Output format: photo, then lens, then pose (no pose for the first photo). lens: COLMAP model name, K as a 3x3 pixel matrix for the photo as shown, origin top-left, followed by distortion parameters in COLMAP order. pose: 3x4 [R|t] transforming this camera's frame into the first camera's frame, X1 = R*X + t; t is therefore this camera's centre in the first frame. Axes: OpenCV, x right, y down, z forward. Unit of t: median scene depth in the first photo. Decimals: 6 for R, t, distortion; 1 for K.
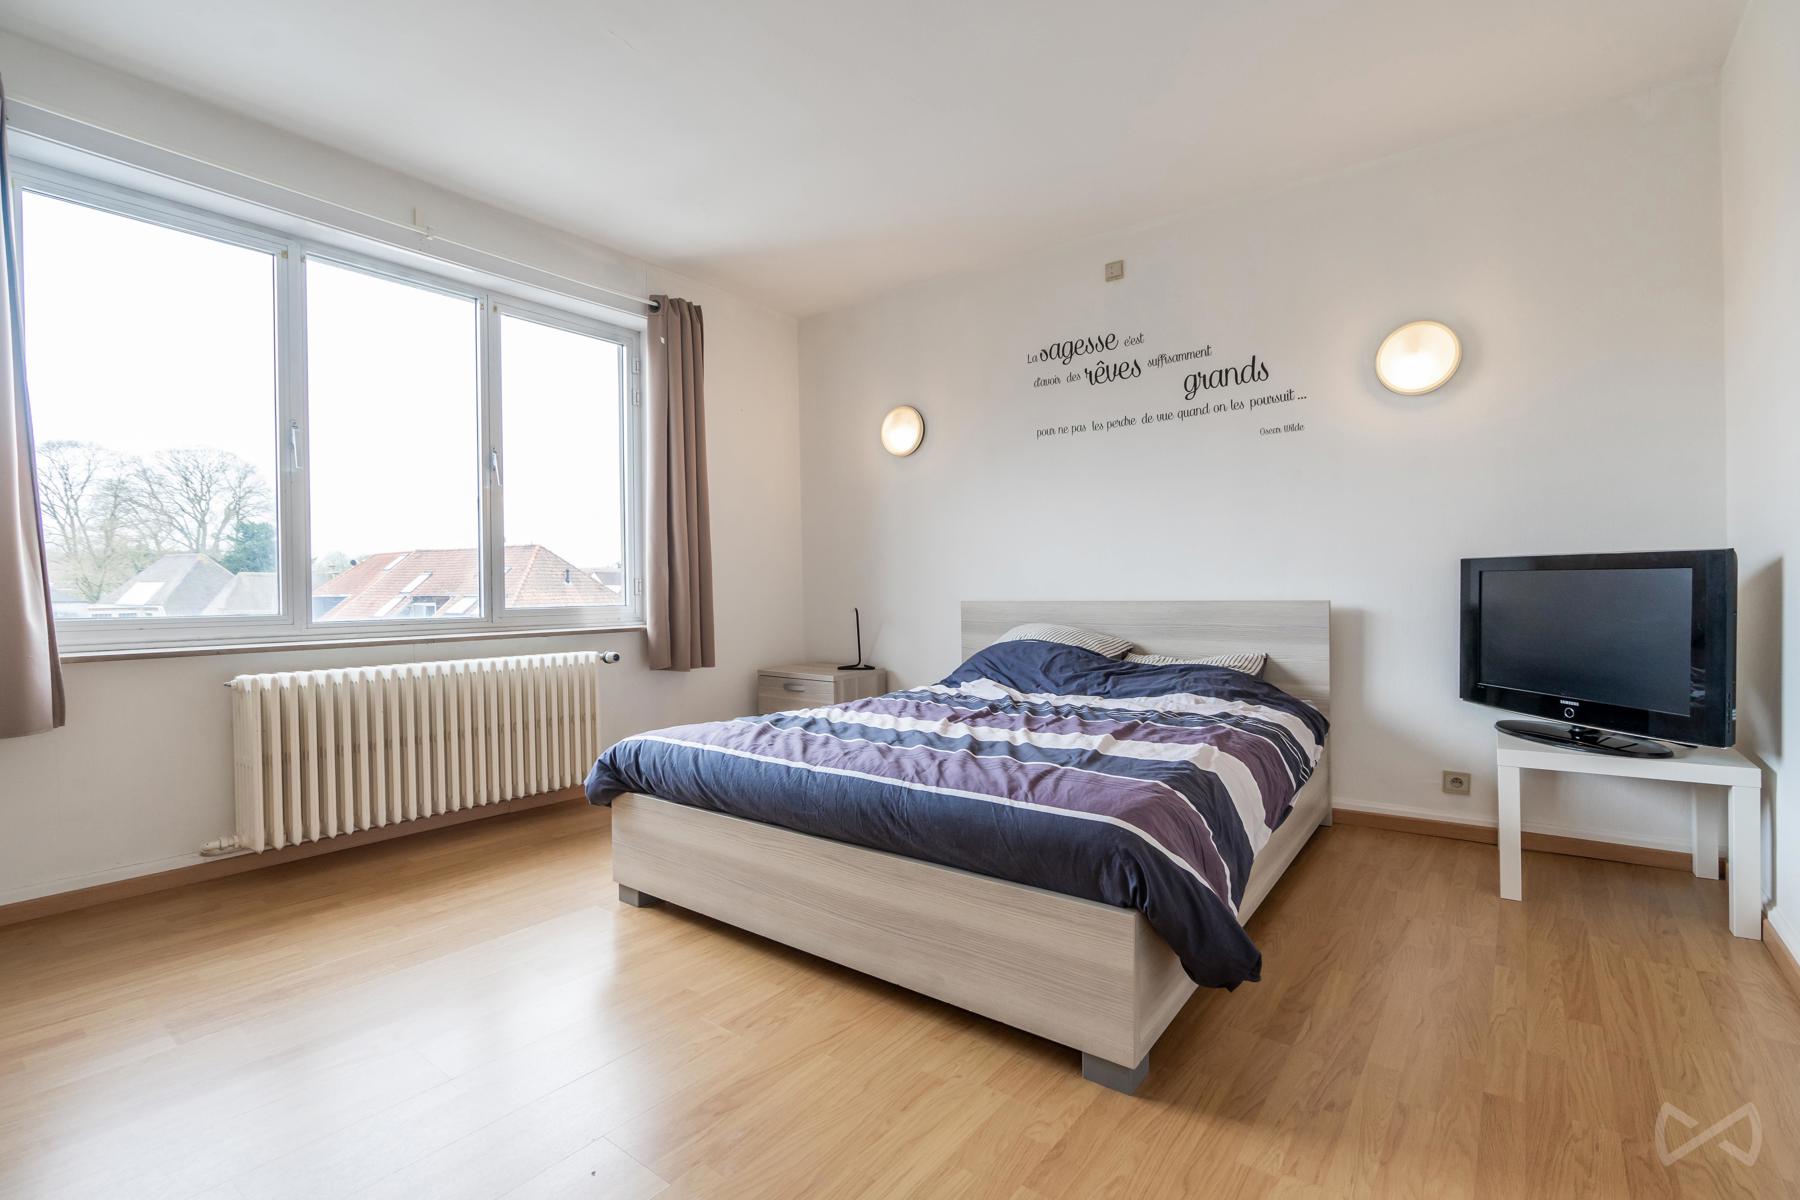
lens RADIAL K [[814.5, 0, 900.0], [0, 814.5, 600.0], [0, 0, 1]] dist [-0.002623, -0.000063]
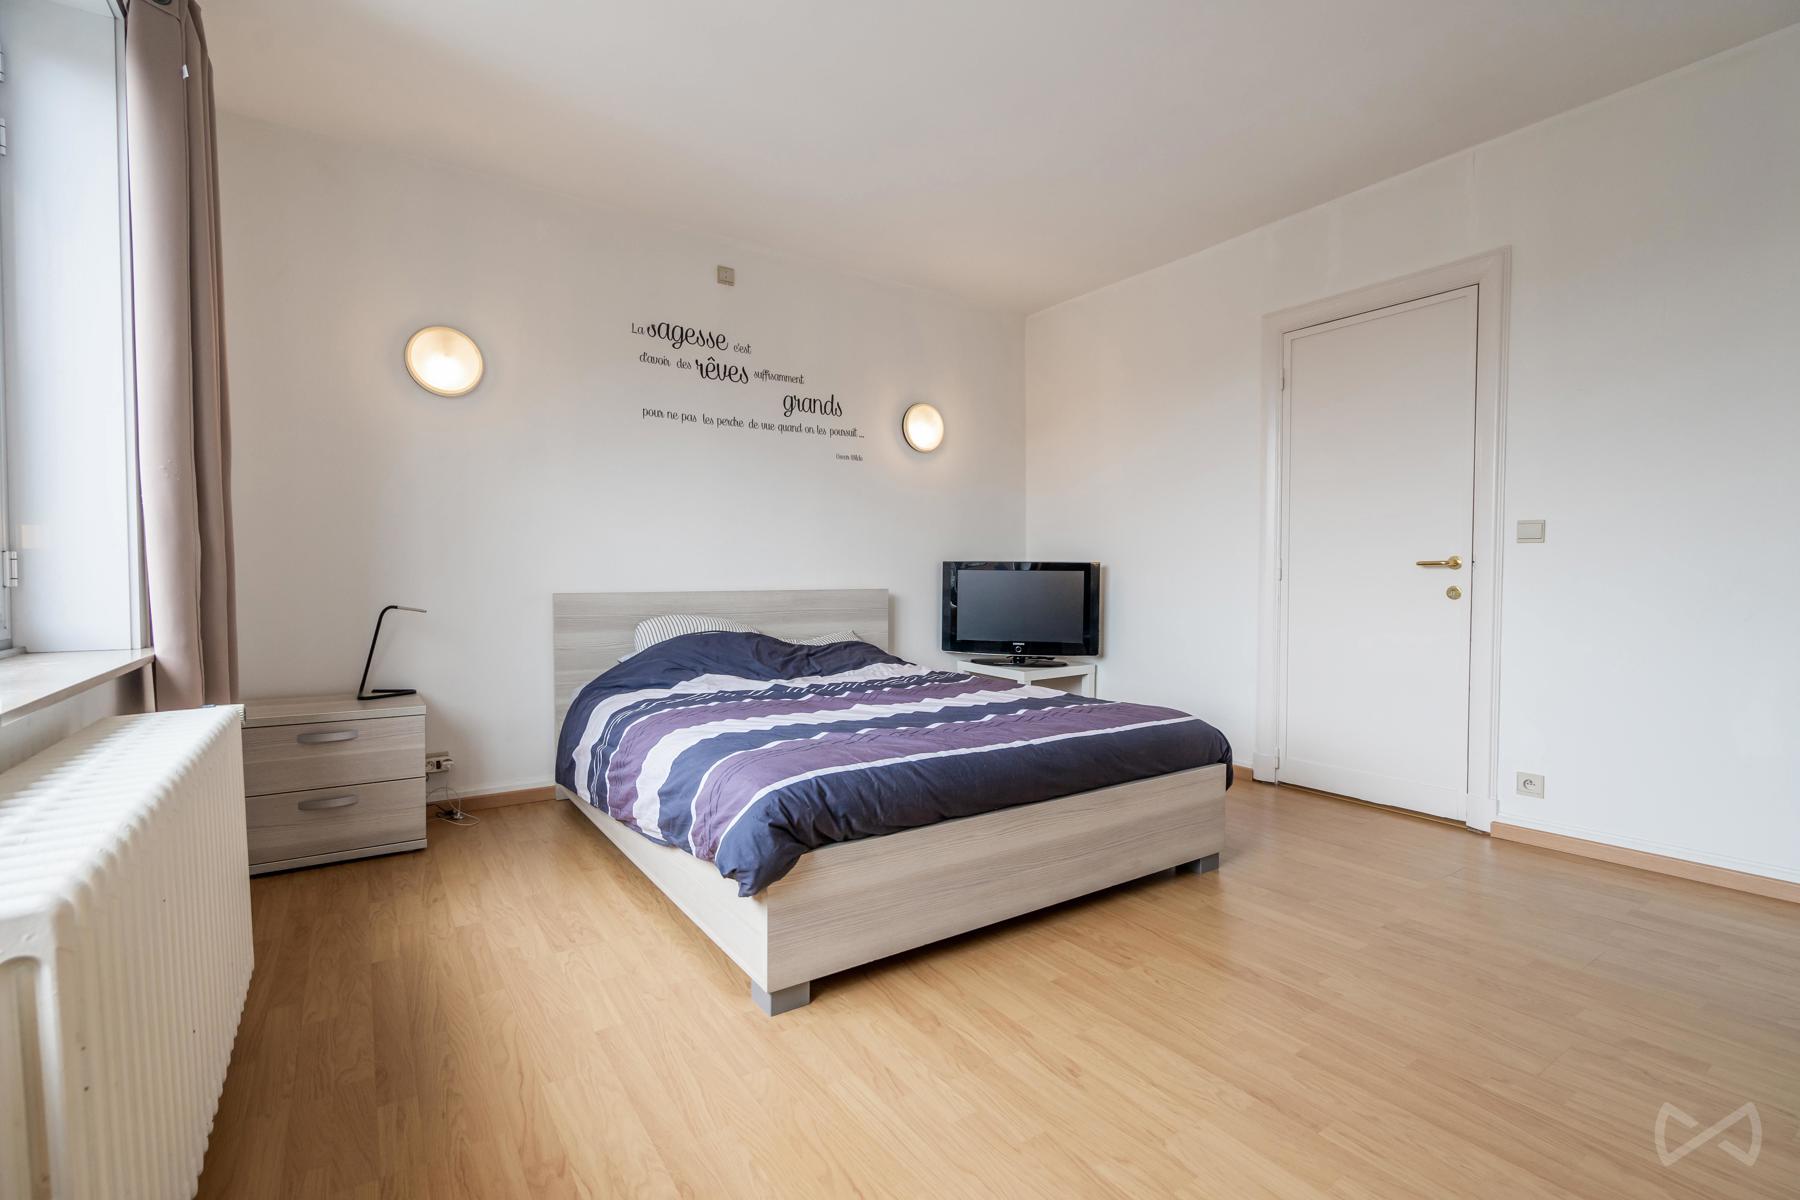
lens RADIAL K [[814.5, 0, 900.0], [0, 814.5, 600.0], [0, 0, 1]] dist [-0.002623, -0.000063]
pose [[0.321043, -0.018544, 0.946883, -0.696155], [0.010658, 0.999816, 0.015966, -0.001785], [-0.947005, 0.004966, 0.321181, 0.476242]]
